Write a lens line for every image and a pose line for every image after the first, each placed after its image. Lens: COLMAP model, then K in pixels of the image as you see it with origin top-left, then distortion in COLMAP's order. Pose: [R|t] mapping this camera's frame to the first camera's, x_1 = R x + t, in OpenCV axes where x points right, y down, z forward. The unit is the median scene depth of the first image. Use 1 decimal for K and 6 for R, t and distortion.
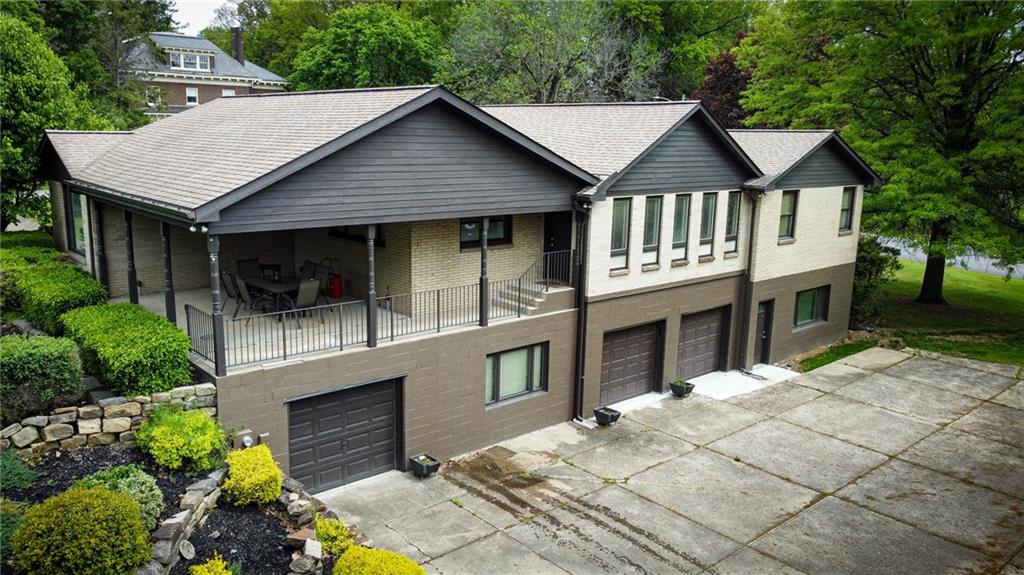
lens RADIAL K [[780.3, 0, 512.0], [0, 780.3, 287.5], [0, 0, 1]] dist [-0.004137, 0.001370]
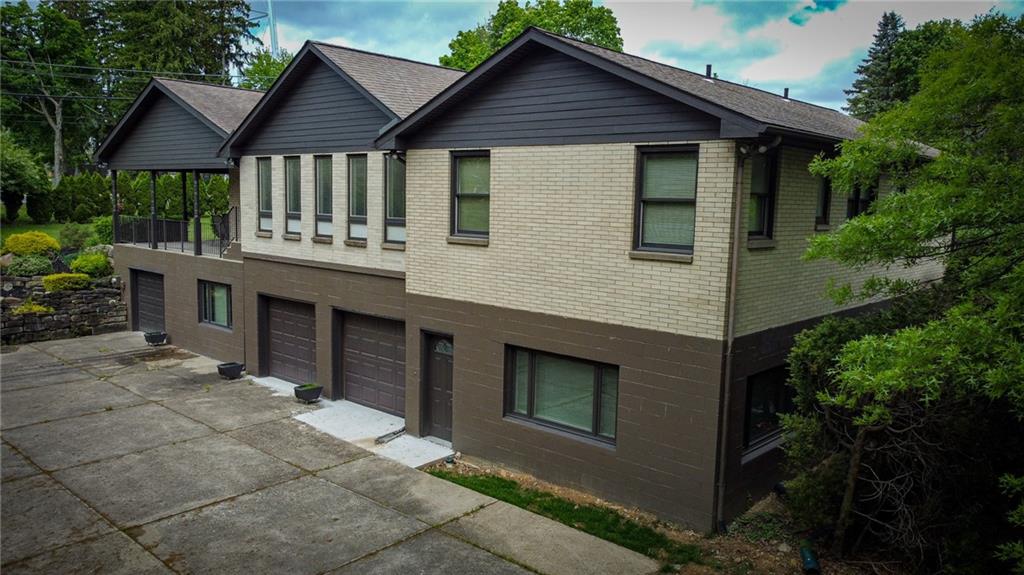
lens RADIAL K [[780.3, 0, 512.0], [0, 780.3, 287.5], [0, 0, 1]] dist [-0.004137, 0.001370]
pose [[0.107041, 0.097338, -0.989478, 1.041488], [-0.217261, 0.973436, 0.072256, -0.083632], [0.970227, 0.207240, 0.125345, 1.085524]]
